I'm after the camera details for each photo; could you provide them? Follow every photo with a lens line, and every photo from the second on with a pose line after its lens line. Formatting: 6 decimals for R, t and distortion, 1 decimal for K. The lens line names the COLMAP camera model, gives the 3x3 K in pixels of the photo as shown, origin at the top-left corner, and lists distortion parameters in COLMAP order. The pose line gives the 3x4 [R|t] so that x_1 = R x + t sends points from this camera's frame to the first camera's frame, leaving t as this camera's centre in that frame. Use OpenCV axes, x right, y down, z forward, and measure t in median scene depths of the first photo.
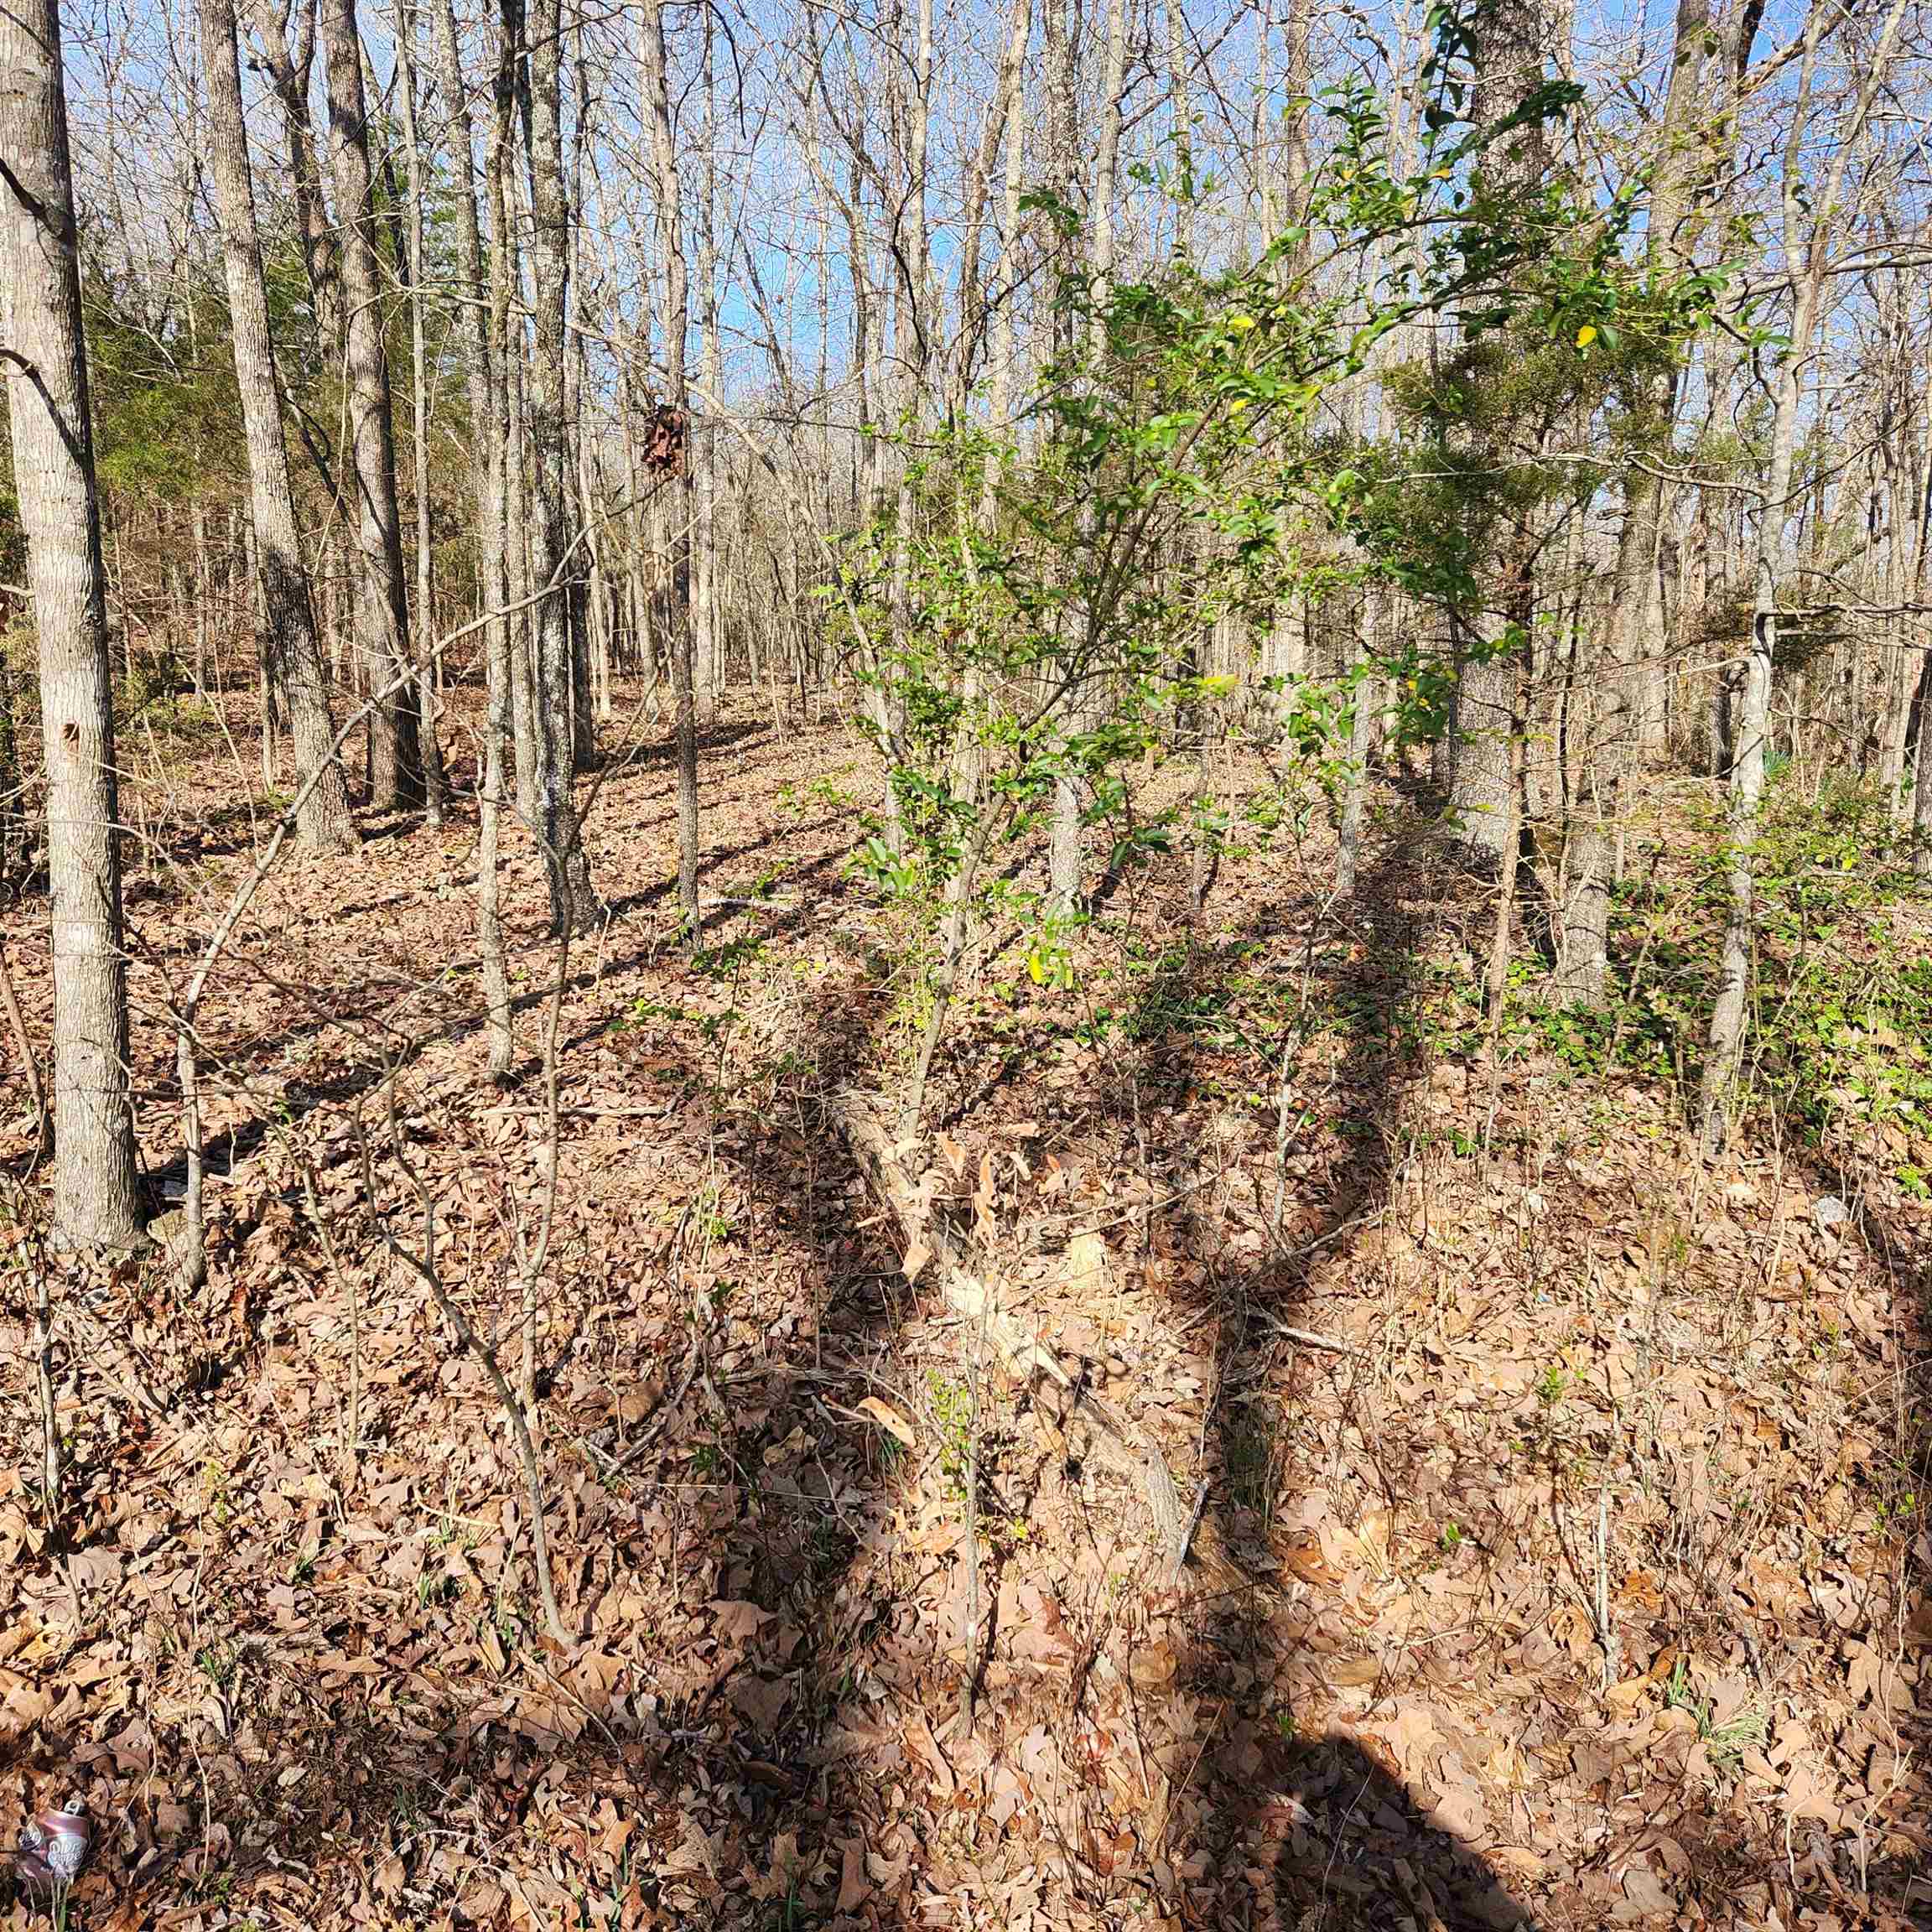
lens RADIAL K [[1691.9, 0, 952.6], [0, 1691.9, 978.7], [0, 0, 1]] dist [0.094216, -0.092021]
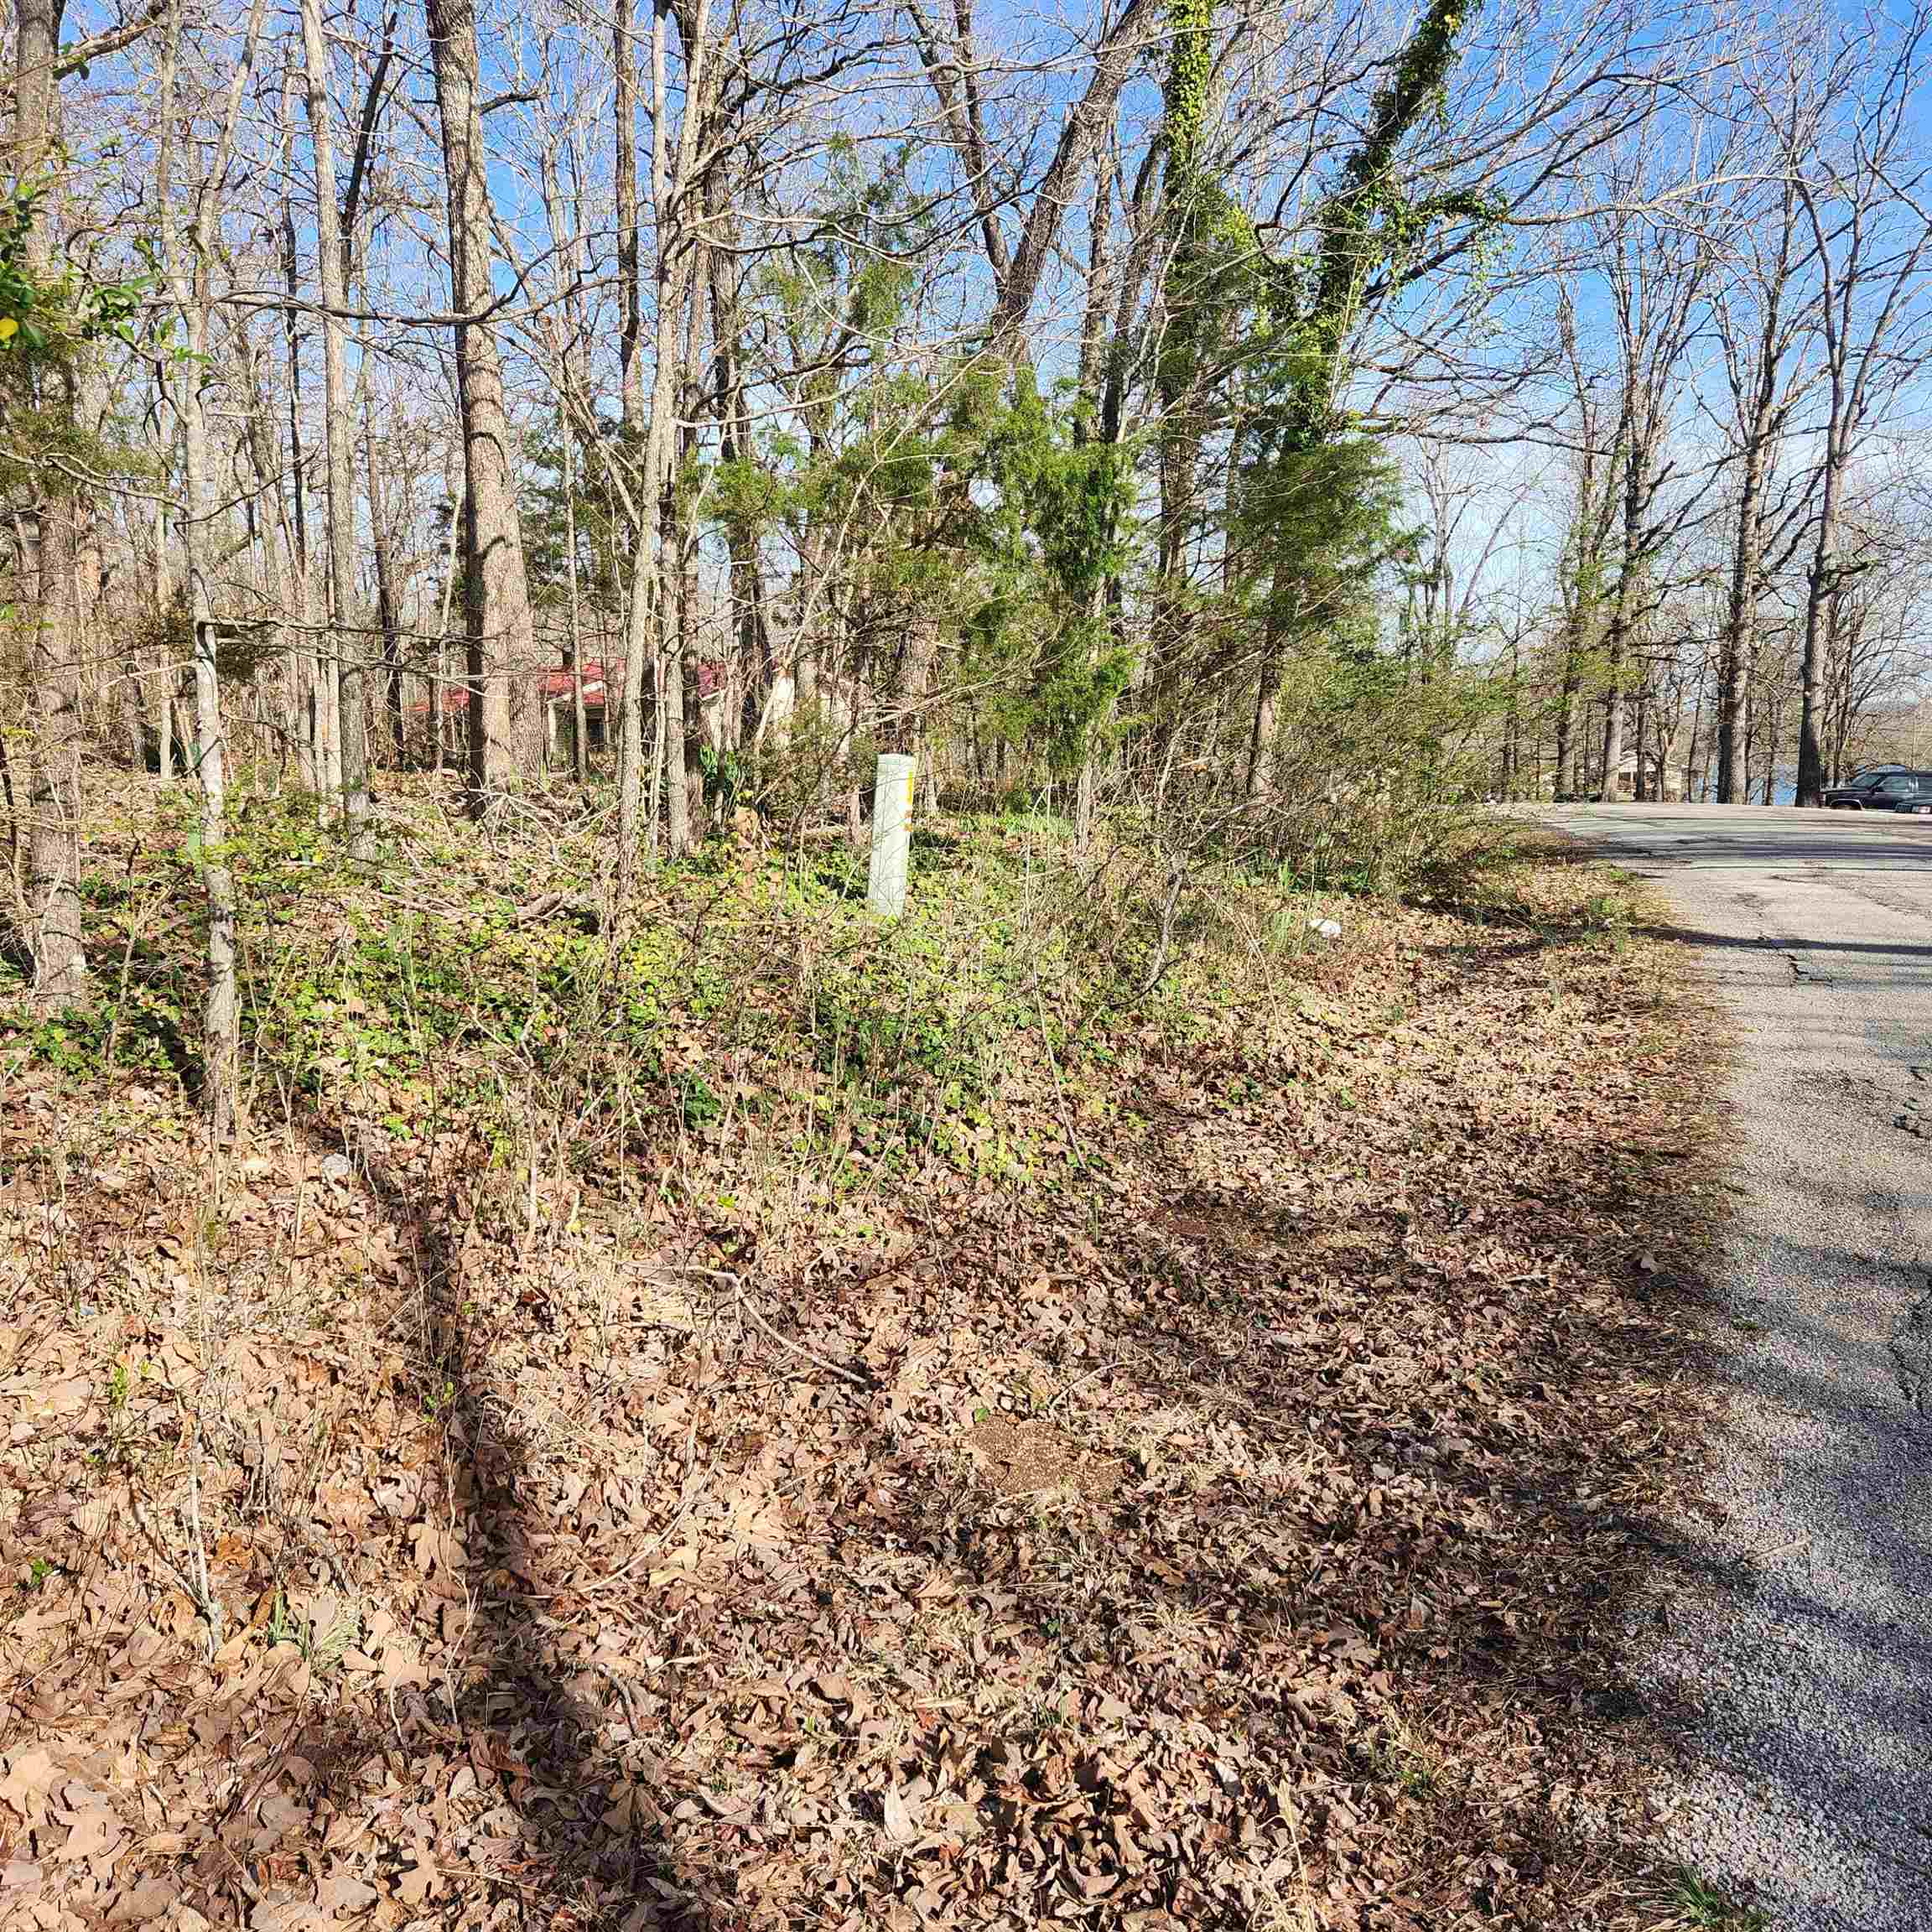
lens RADIAL K [[1691.9, 0, 930.5], [0, 1691.9, 989.1], [0, 0, 1]] dist [0.094216, -0.092021]
pose [[0.661568, -0.117473, 0.740627, -0.045108], [0.108645, 0.992248, 0.060335, -0.004090], [-0.741973, 0.040550, 0.669202, -0.029963]]
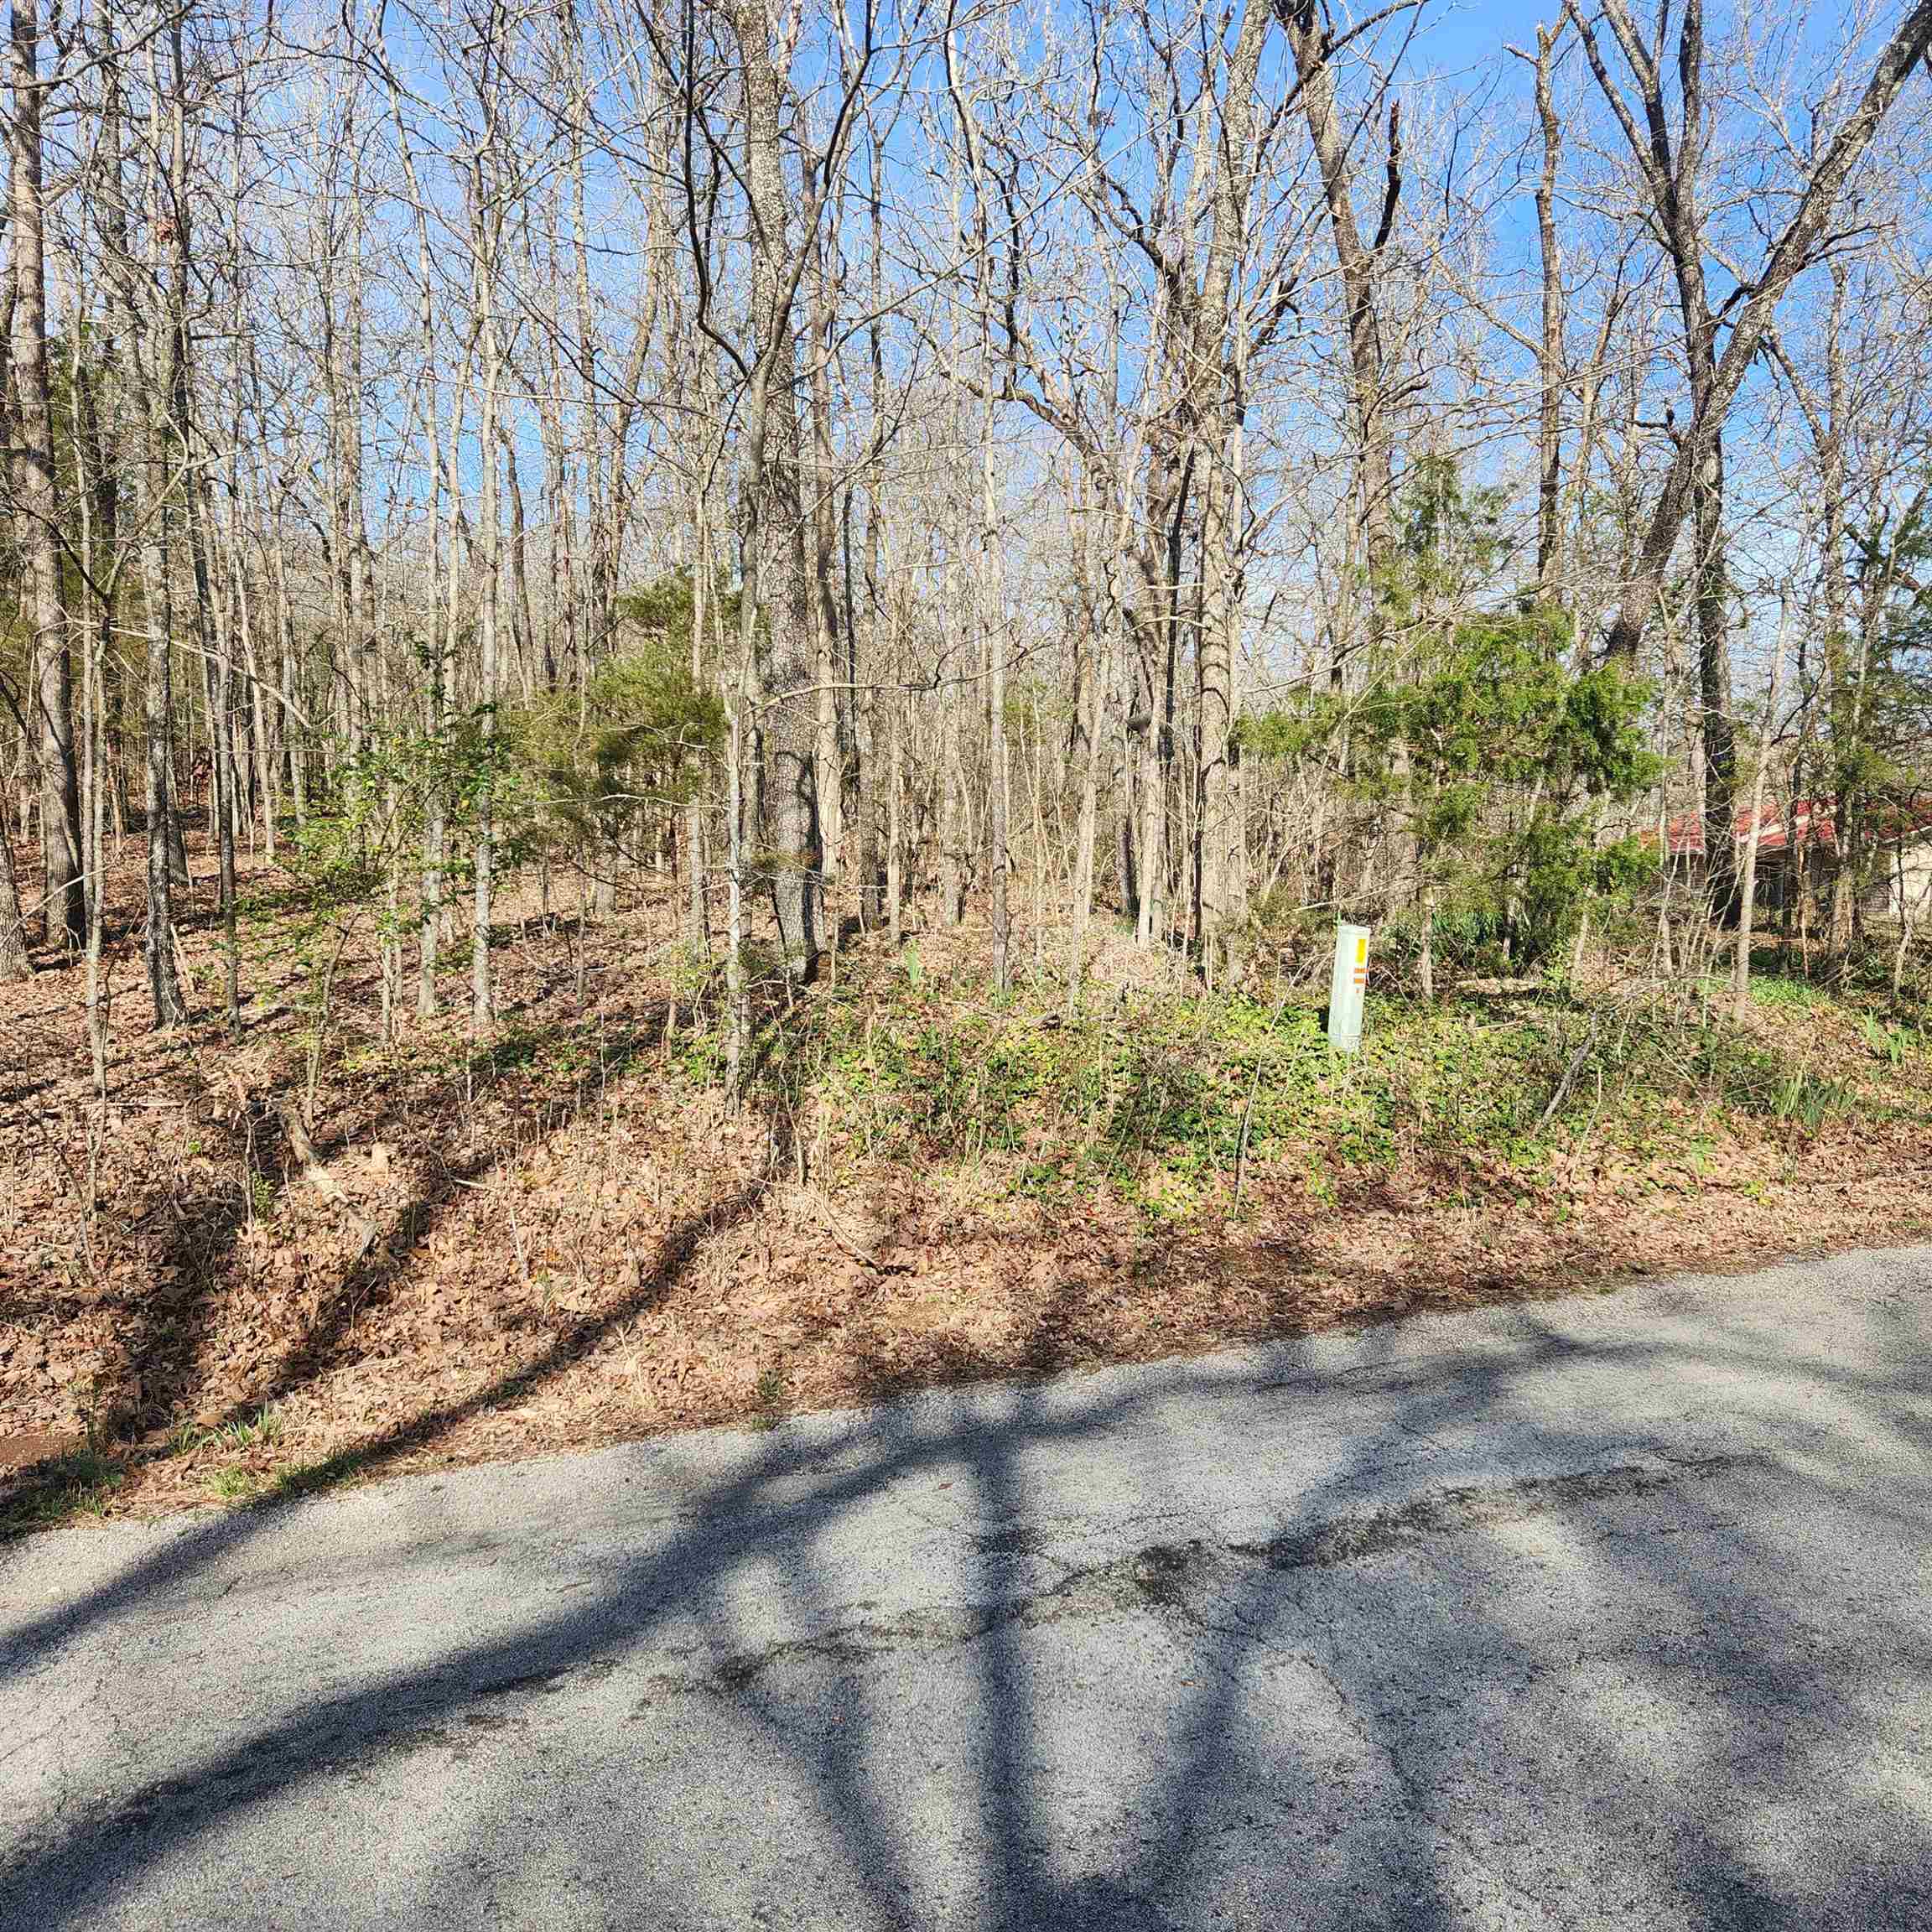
lens RADIAL K [[1691.9, 0, 954.4], [0, 1691.9, 966.6], [0, 0, 1]] dist [0.094216, -0.092021]
pose [[0.988810, -0.008605, 0.148931, 0.472650], [0.020335, 0.996791, -0.077418, 0.099681], [-0.147787, 0.079580, 0.985812, -1.267998]]
